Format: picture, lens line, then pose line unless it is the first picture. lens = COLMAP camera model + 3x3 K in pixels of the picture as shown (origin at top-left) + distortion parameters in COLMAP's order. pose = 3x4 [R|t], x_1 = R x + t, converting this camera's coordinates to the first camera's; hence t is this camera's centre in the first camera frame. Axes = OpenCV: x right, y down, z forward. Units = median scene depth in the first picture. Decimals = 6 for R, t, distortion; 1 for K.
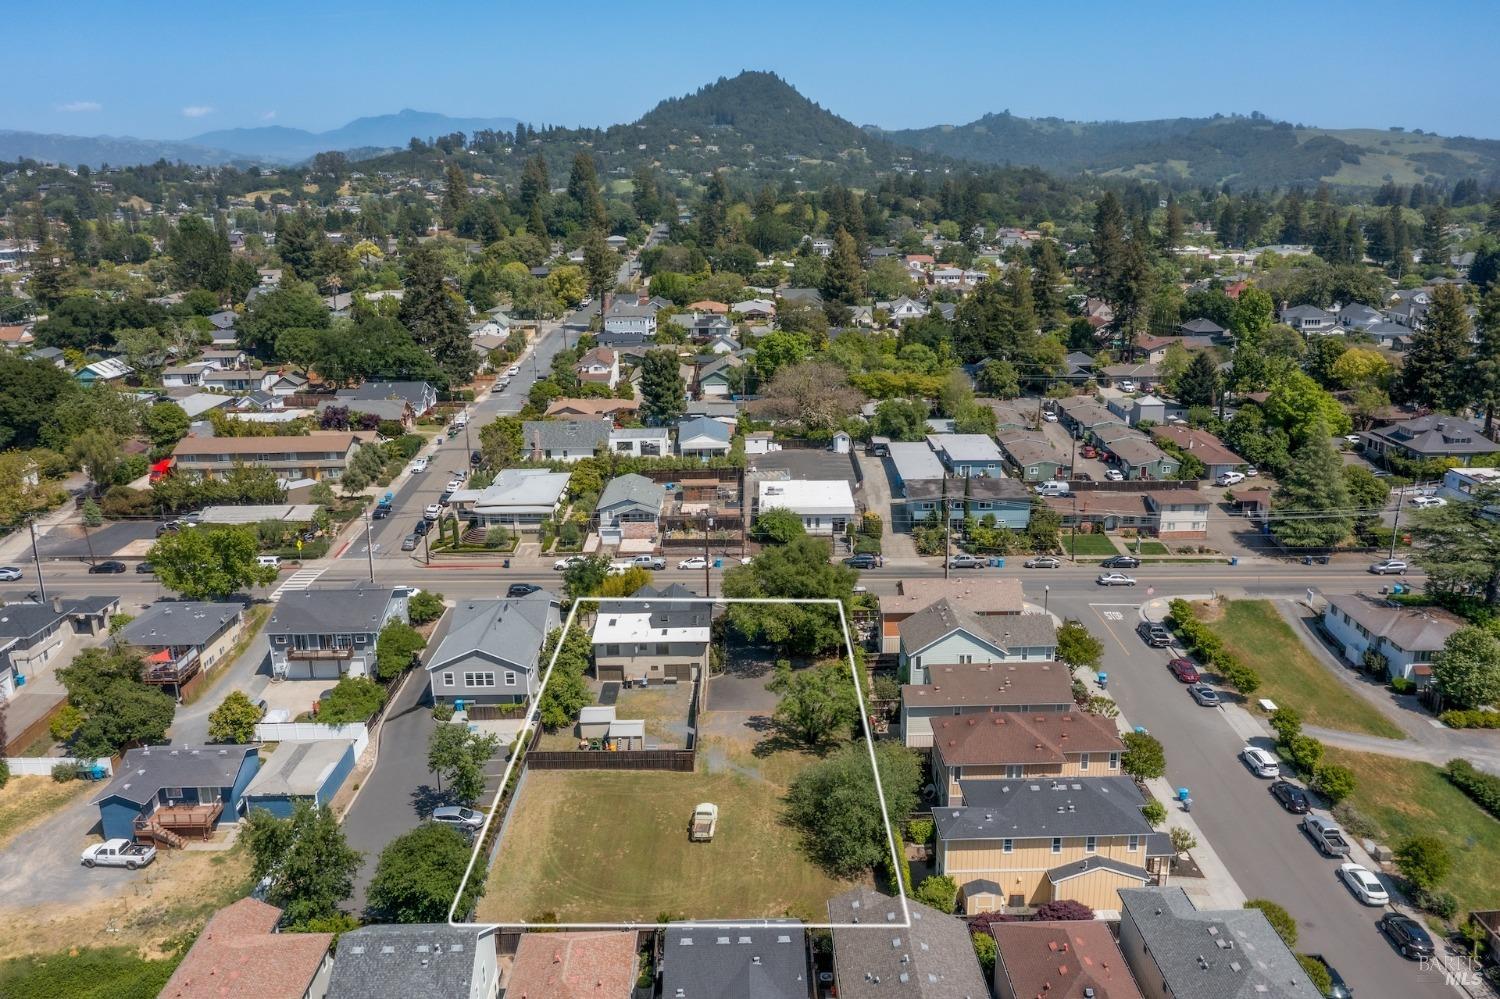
lens RADIAL K [[1183.5, 0, 750.0], [0, 1183.5, 499.5], [0, 0, 1]] dist [-0.028246, 0.003622]
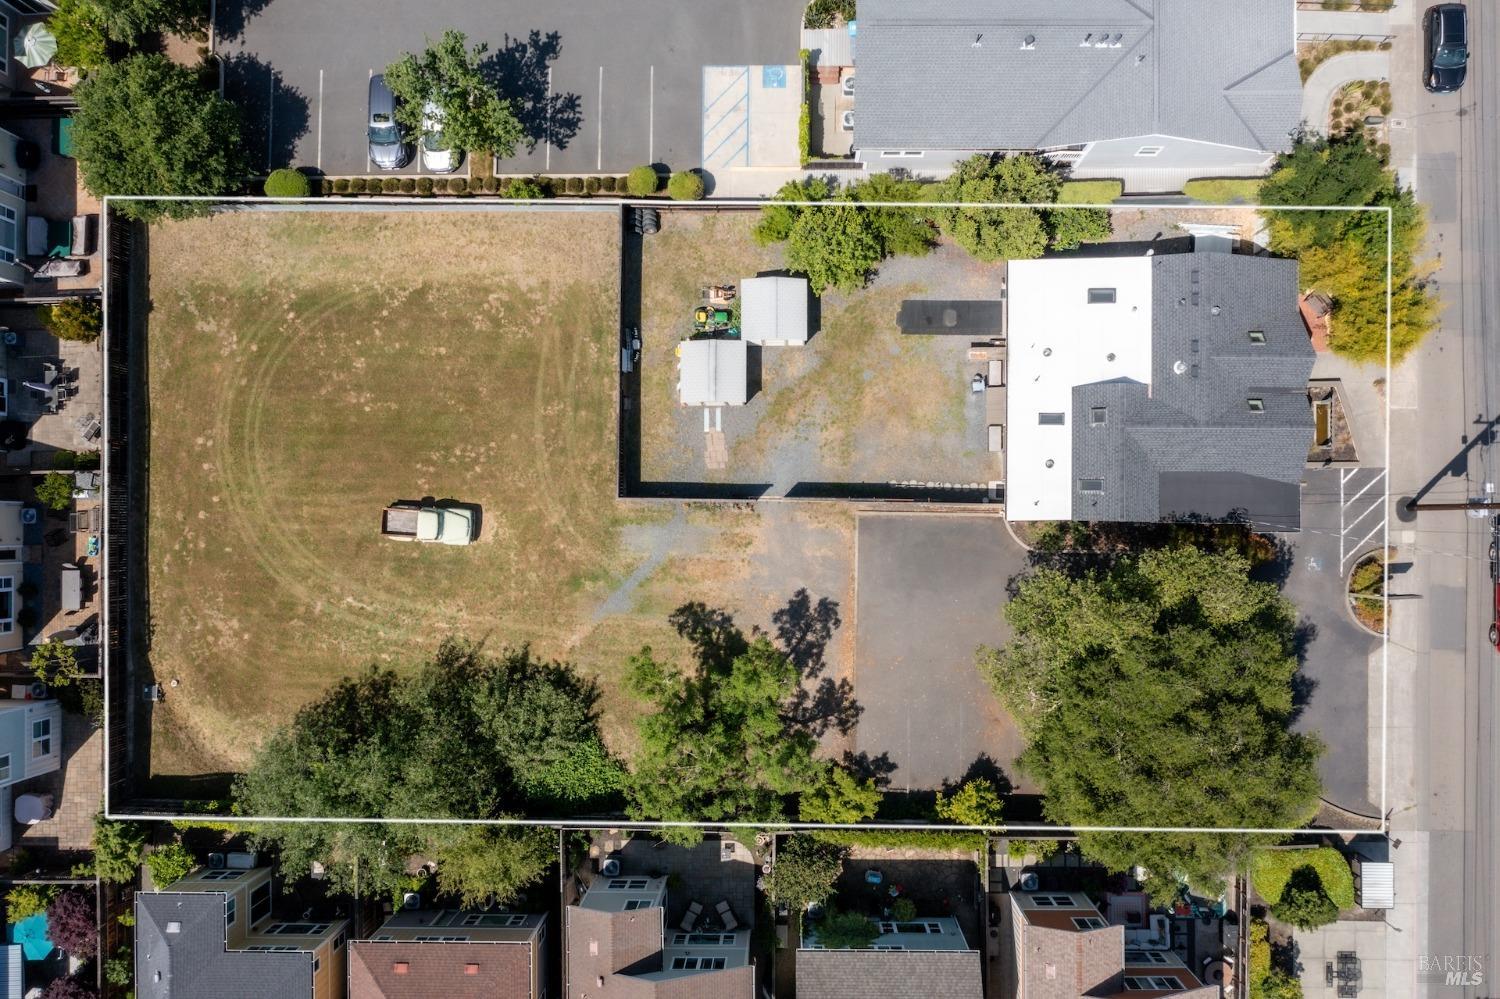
lens RADIAL K [[1180.1, 0, 750.0], [0, 1180.1, 499.5], [0, 0, 1]] dist [-0.021579, 0.008885]
pose [[-0.009741, 0.999939, -0.005112, -0.039160], [-0.229568, 0.002739, 0.973289, -0.290244], [0.973244, 0.010654, 0.229527, 0.792696]]
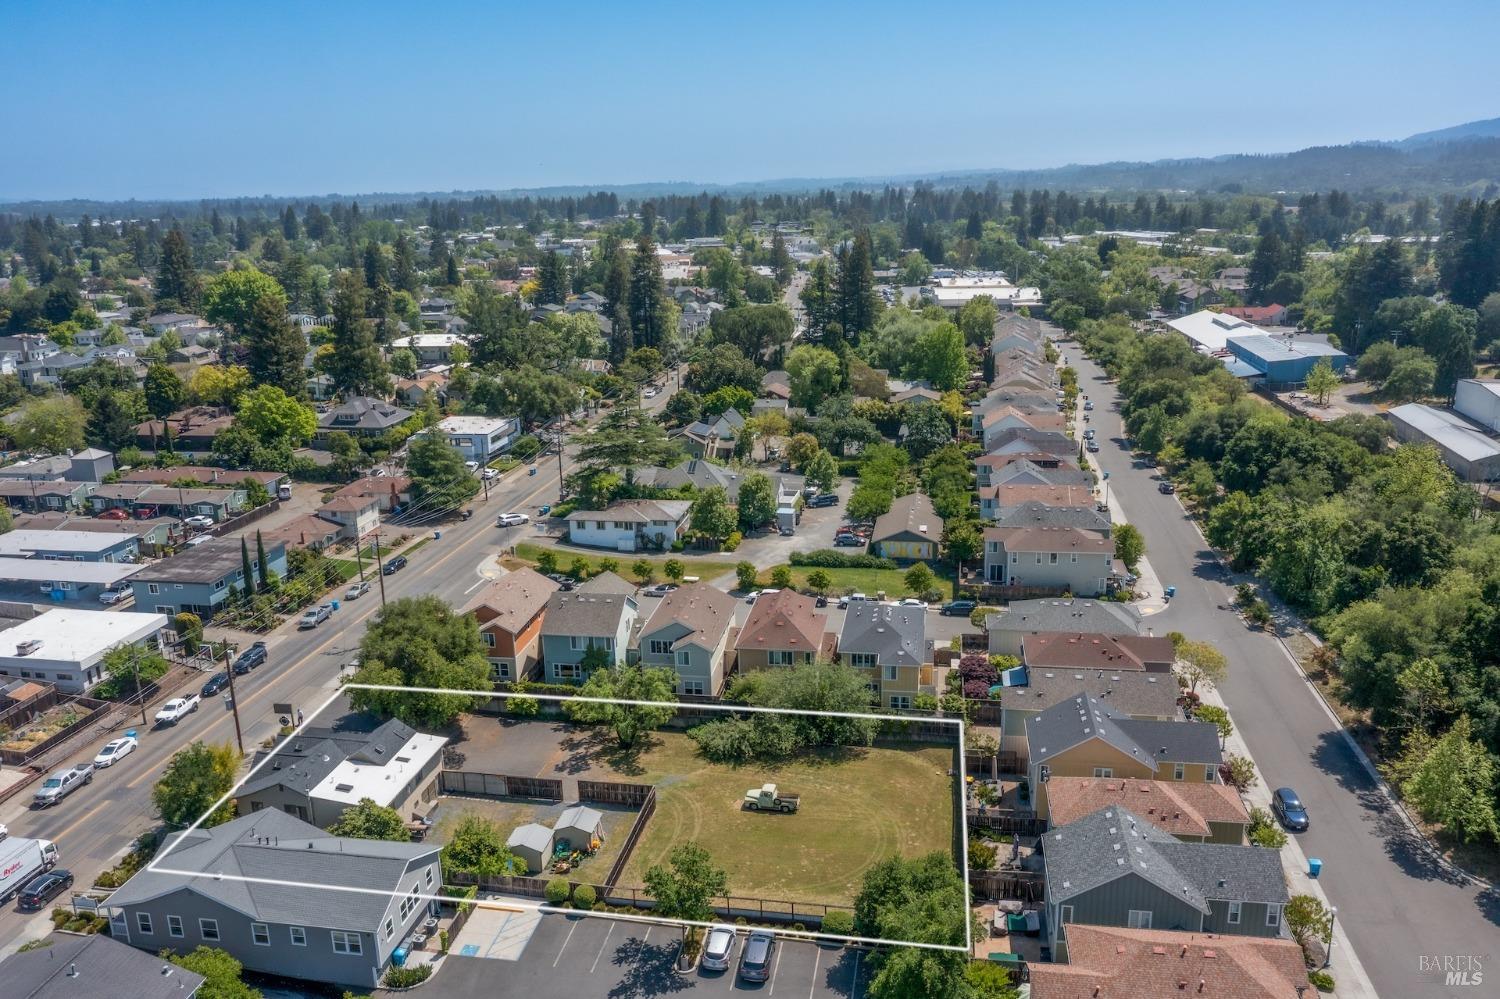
lens RADIAL K [[1180.1, 0, 750.0], [0, 1180.1, 499.5], [0, 0, 1]] dist [-0.021579, 0.008885]
pose [[0.178450, -0.249787, 0.951715, -0.744941], [0.284762, 0.938959, 0.193045, -0.139461], [-0.941842, 0.236563, 0.238687, 0.550073]]
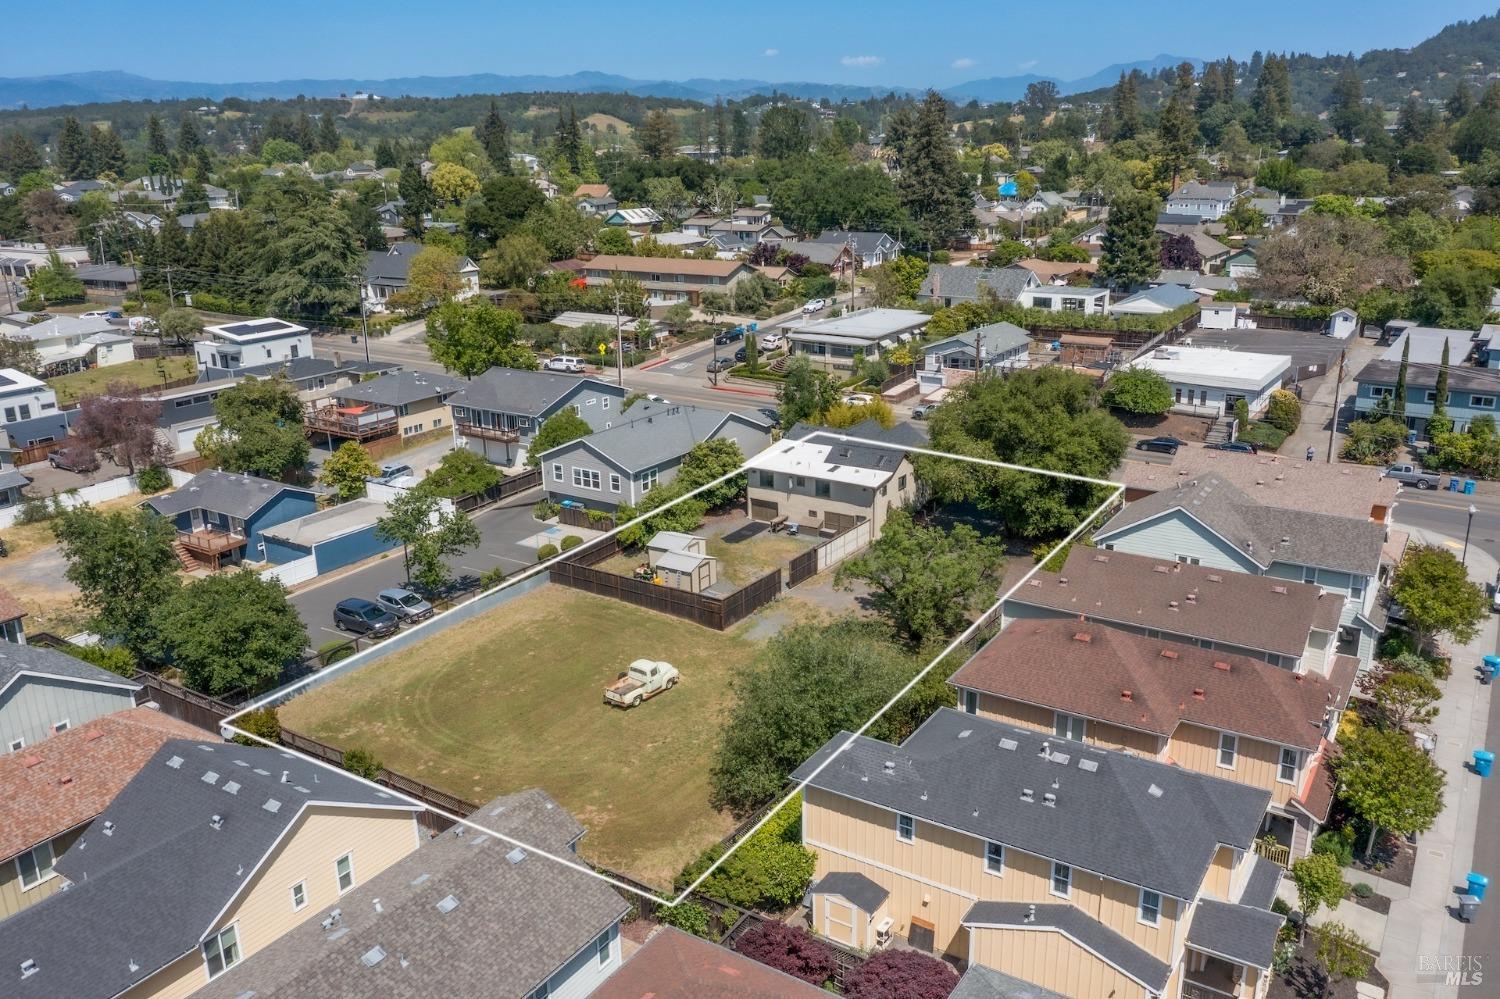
lens RADIAL K [[1180.1, 0, 750.0], [0, 1180.1, 499.5], [0, 0, 1]] dist [-0.021579, 0.008885]
pose [[0.829930, 0.163722, -0.533301, 0.281626], [-0.142500, 0.986468, 0.081083, 0.079111], [0.539360, 0.008702, 0.842030, 0.351658]]
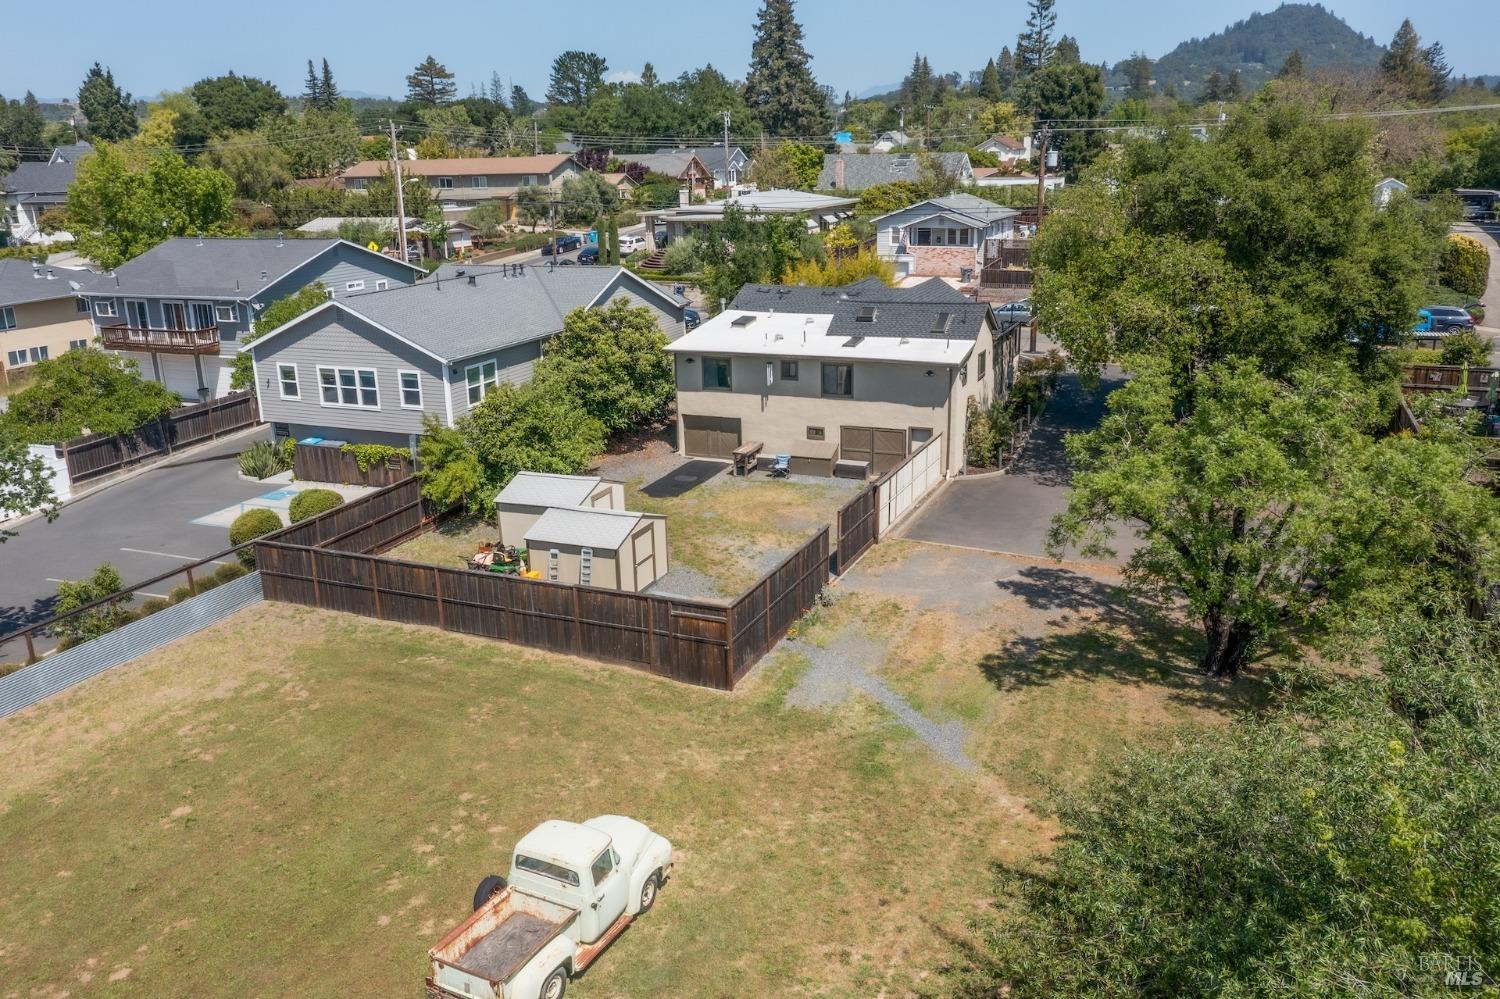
lens RADIAL K [[1180.1, 0, 750.0], [0, 1180.1, 499.5], [0, 0, 1]] dist [-0.021579, 0.008885]
pose [[0.918248, 0.106313, -0.381468, 0.045892], [-0.097191, 0.994329, 0.043161, 0.149533], [0.383894, -0.002557, 0.923374, 0.643276]]
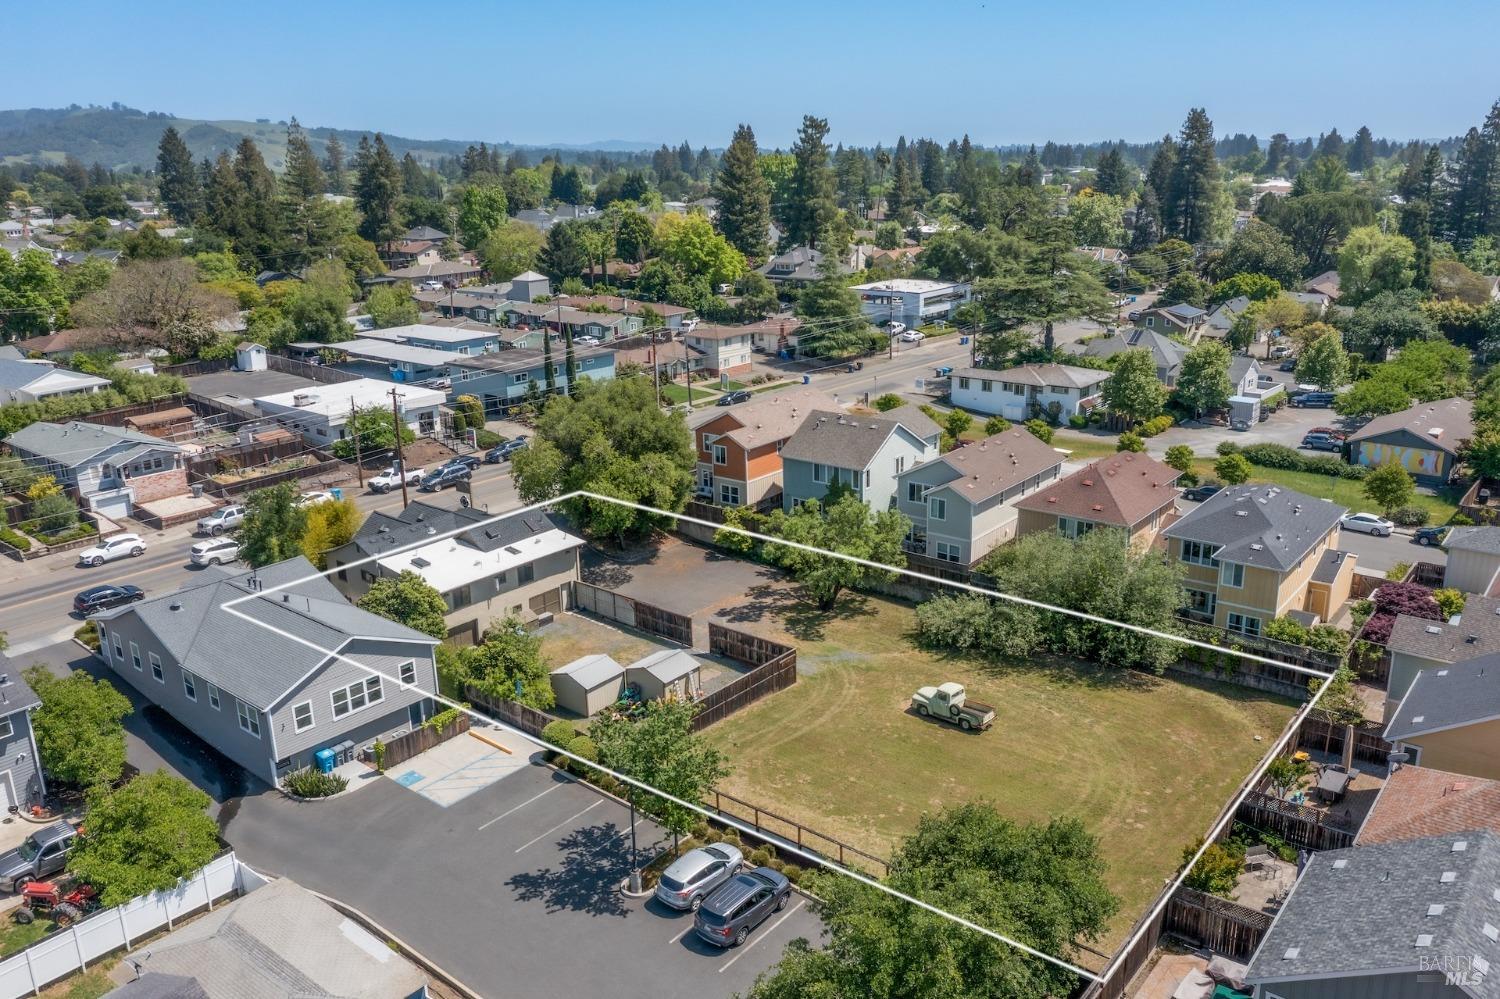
lens RADIAL K [[1180.1, 0, 750.0], [0, 1180.1, 499.5], [0, 0, 1]] dist [-0.021579, 0.008885]
pose [[0.639481, -0.219106, 0.736924, -0.449987], [0.218488, 0.970800, 0.099046, 0.051565], [-0.737107, 0.097671, 0.668680, 0.485516]]
